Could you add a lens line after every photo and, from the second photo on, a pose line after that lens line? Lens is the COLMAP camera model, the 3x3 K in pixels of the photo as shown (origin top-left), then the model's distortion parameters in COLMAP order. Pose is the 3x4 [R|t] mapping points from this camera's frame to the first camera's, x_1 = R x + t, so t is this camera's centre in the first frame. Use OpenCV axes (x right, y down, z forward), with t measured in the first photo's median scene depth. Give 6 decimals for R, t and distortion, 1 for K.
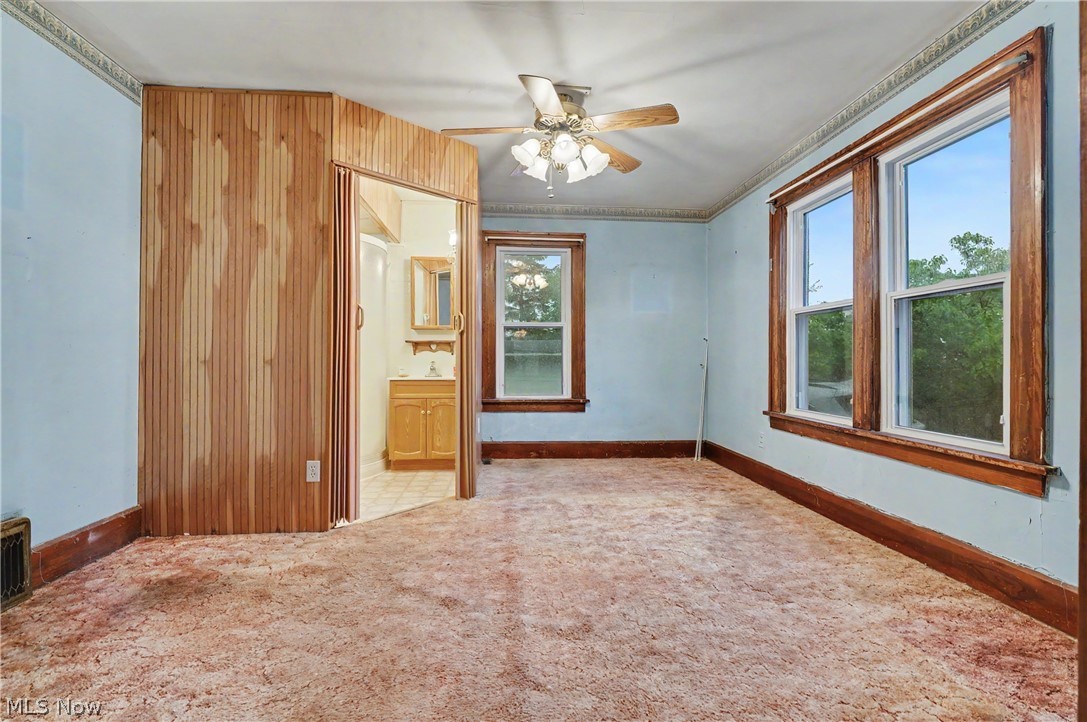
lens RADIAL K [[493.8, 0, 543.1], [0, 493.8, 359.9], [0, 0, 1]] dist [-0.005537, -0.000754]
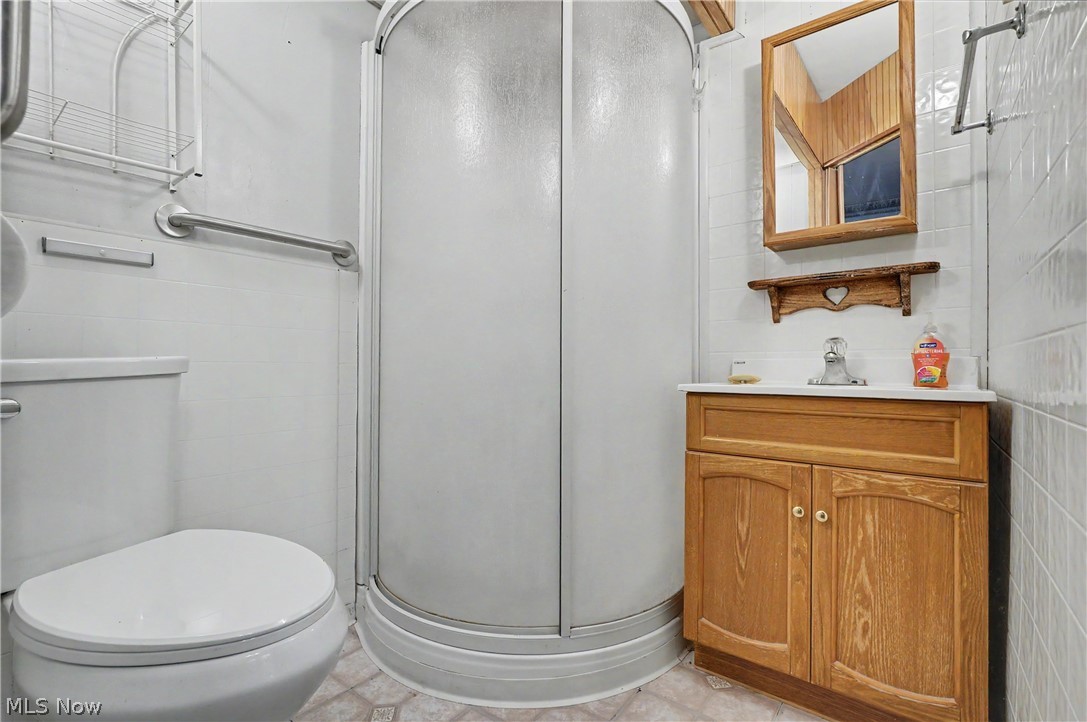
lens RADIAL K [[493.8, 0, 542.1], [0, 493.8, 362.2], [0, 0, 1]] dist [-0.005537, -0.000754]
pose [[0.736636, -0.002719, -0.676285, -0.147961], [0.002230, 0.999996, -0.001592, 0.020110], [0.676286, -0.000335, 0.736639, 0.639340]]
